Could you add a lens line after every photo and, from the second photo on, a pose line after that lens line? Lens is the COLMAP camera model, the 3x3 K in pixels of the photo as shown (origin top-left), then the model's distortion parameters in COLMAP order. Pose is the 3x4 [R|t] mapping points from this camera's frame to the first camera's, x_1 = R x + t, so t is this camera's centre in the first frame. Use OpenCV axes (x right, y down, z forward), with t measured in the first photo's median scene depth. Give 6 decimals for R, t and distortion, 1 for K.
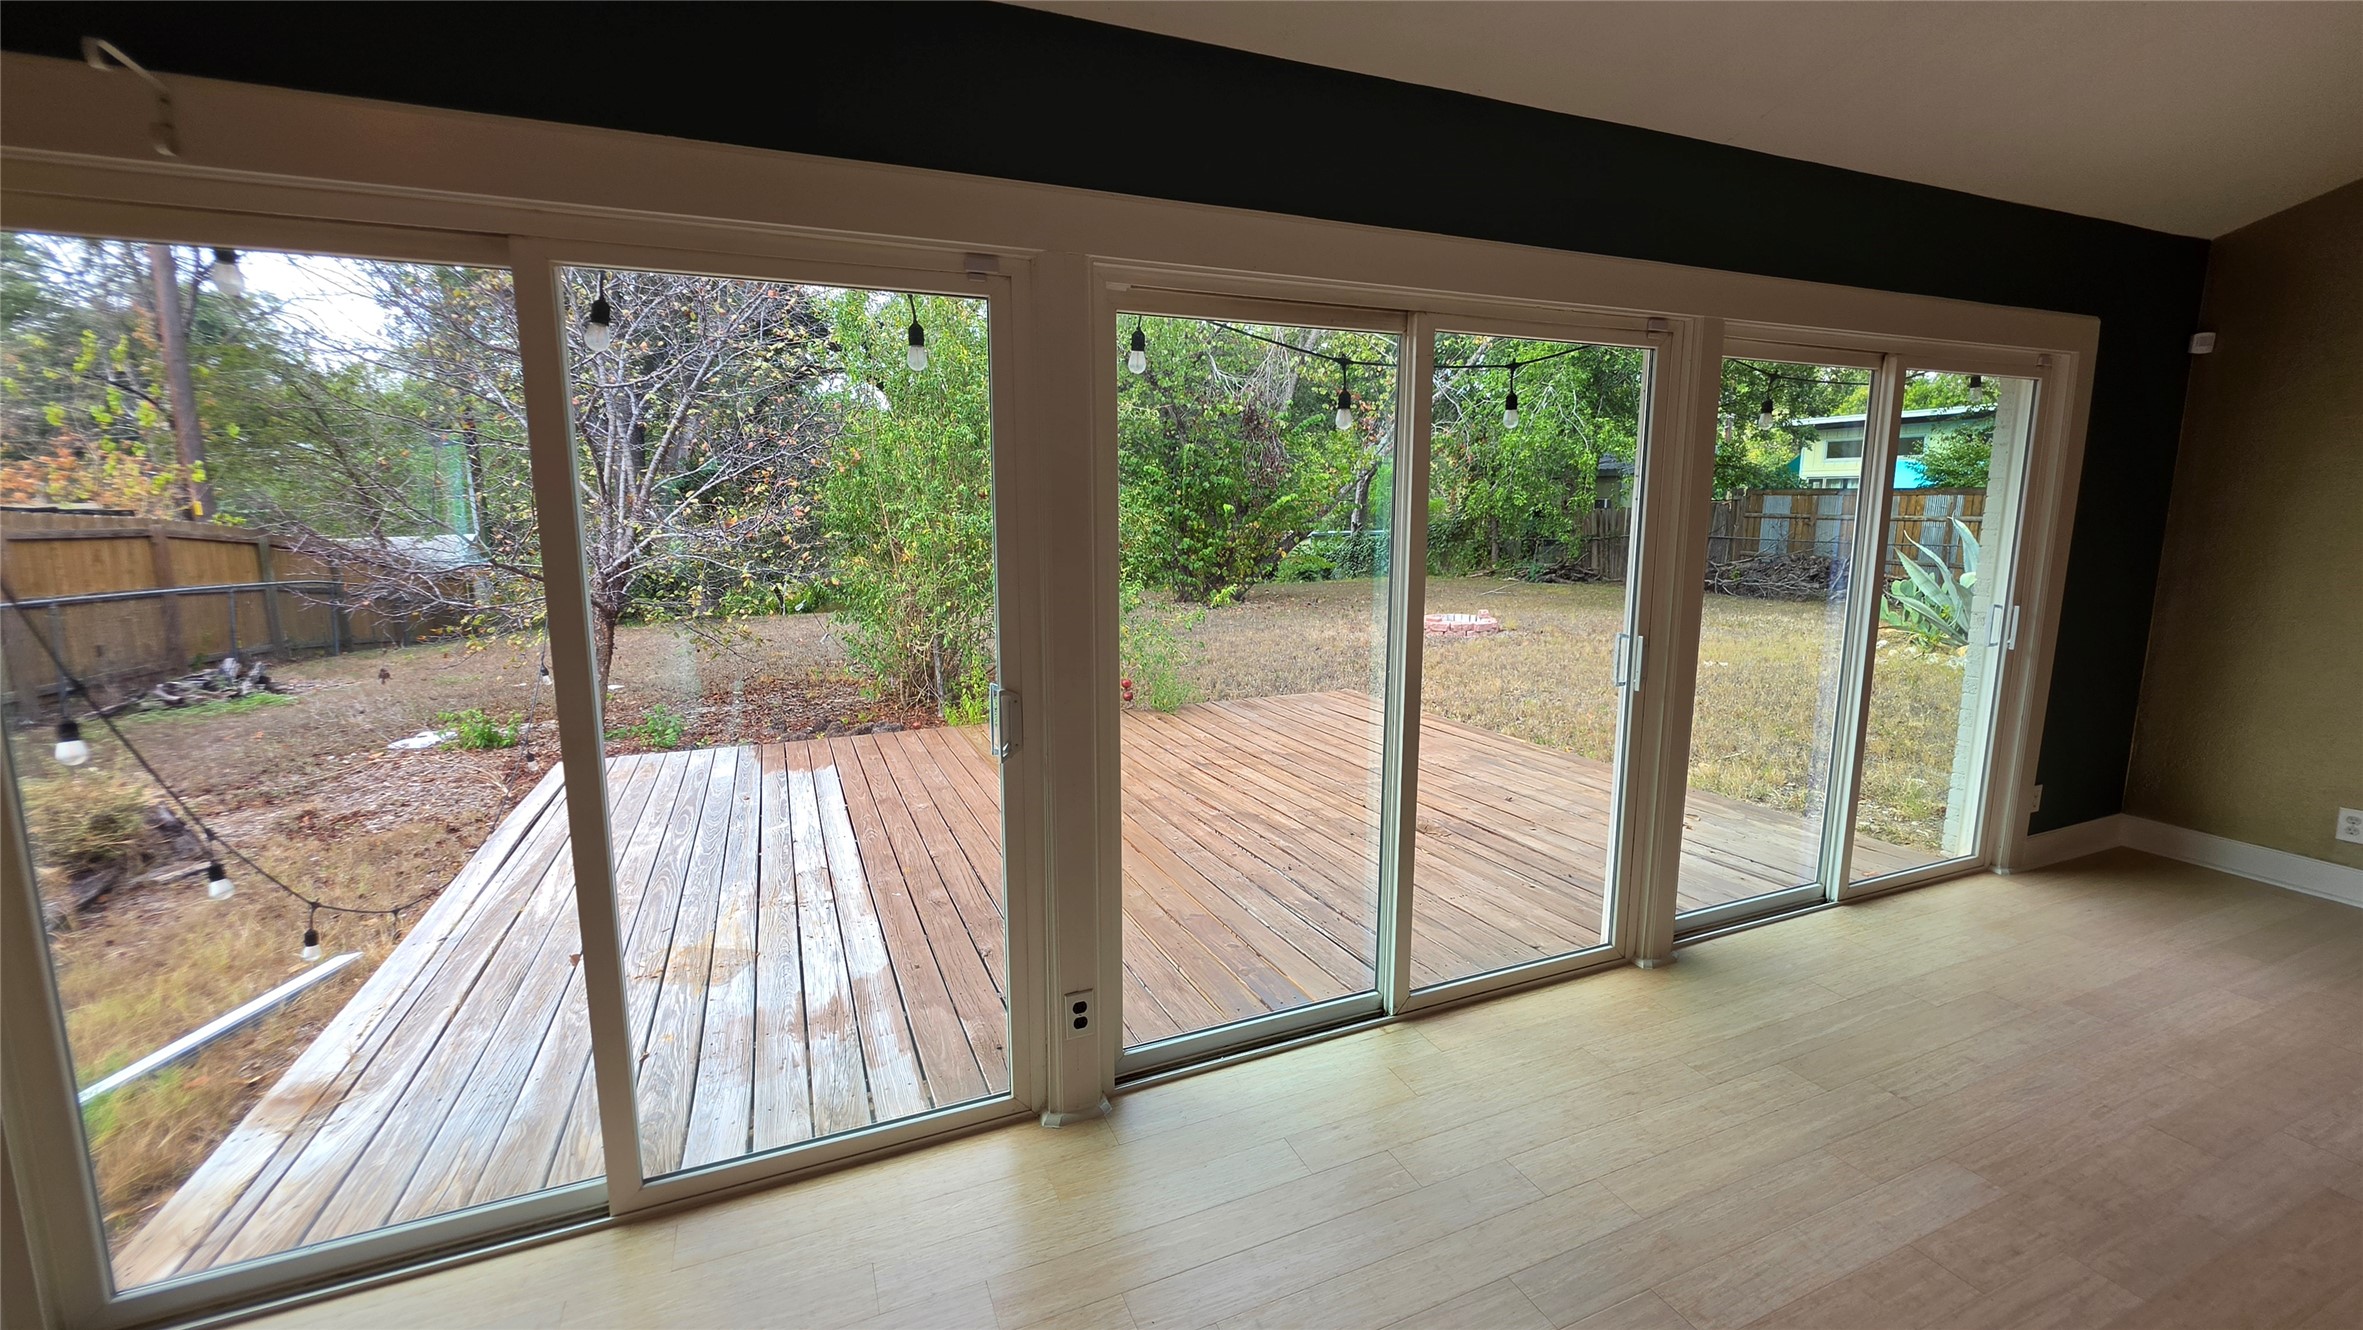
lens RADIAL K [[948.7, 0, 1178.3], [0, 948.7, 647.3], [0, 0, 1]] dist [-0.005714, -0.000376]
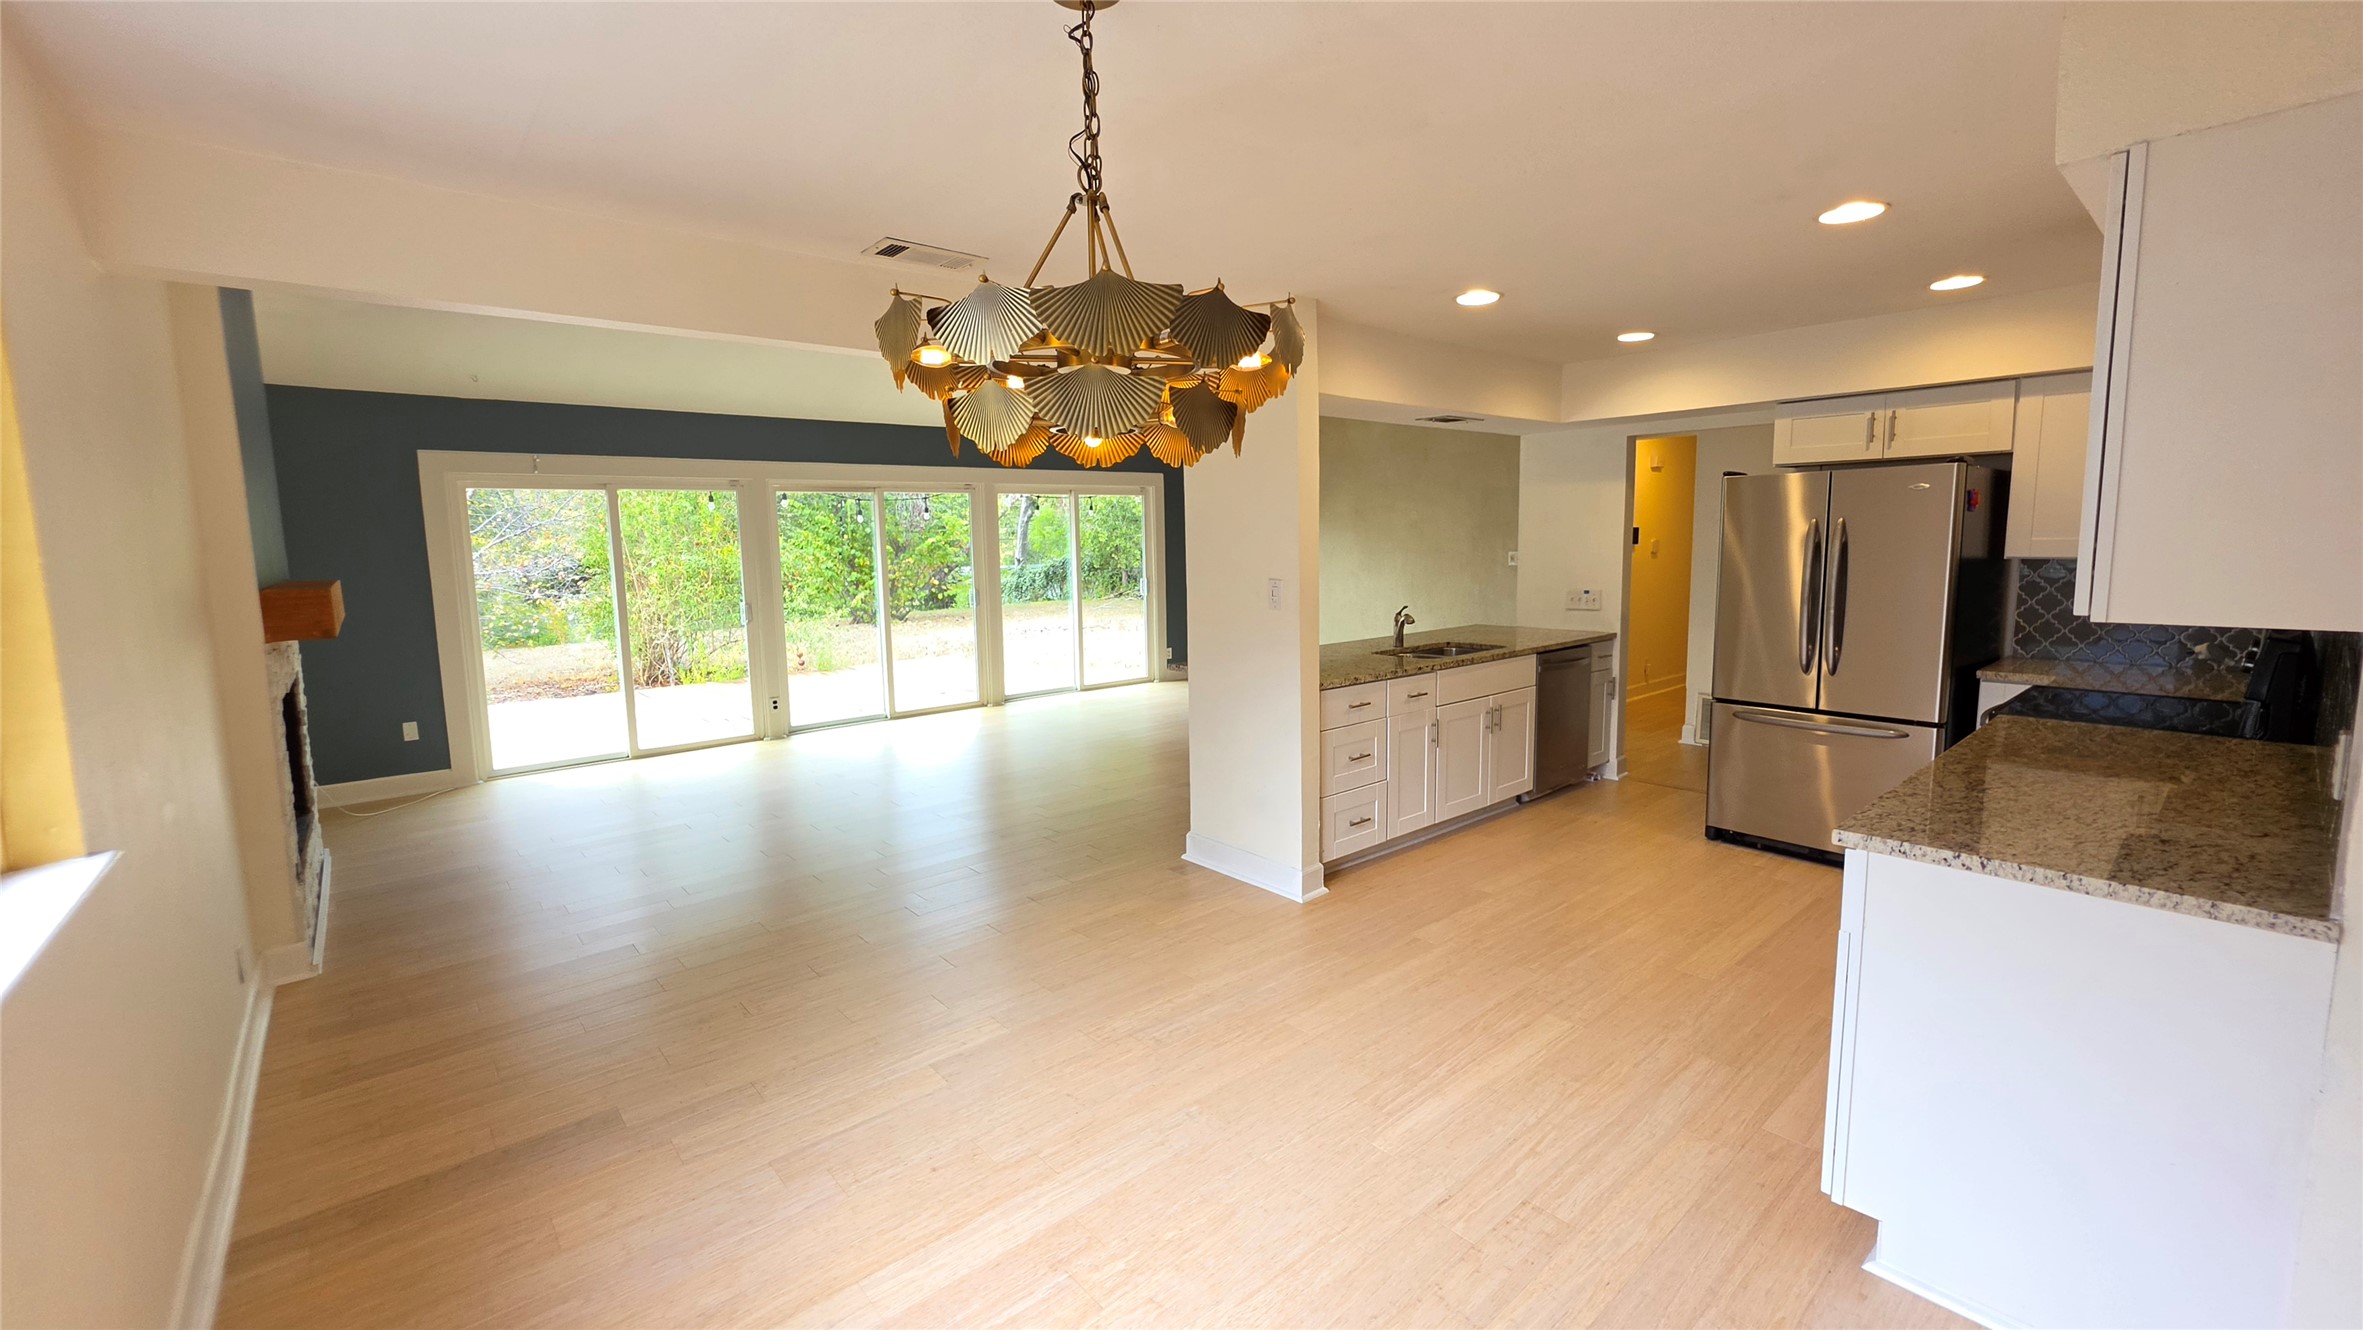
lens RADIAL K [[948.7, 0, 1178.3], [0, 948.7, 647.3], [0, 0, 1]] dist [-0.005714, -0.000376]
pose [[0.951470, -0.051330, 0.303430, 0.152795], [0.063020, 0.997595, -0.028854, 0.241297], [-0.301219, 0.046576, 0.952417, -1.638185]]
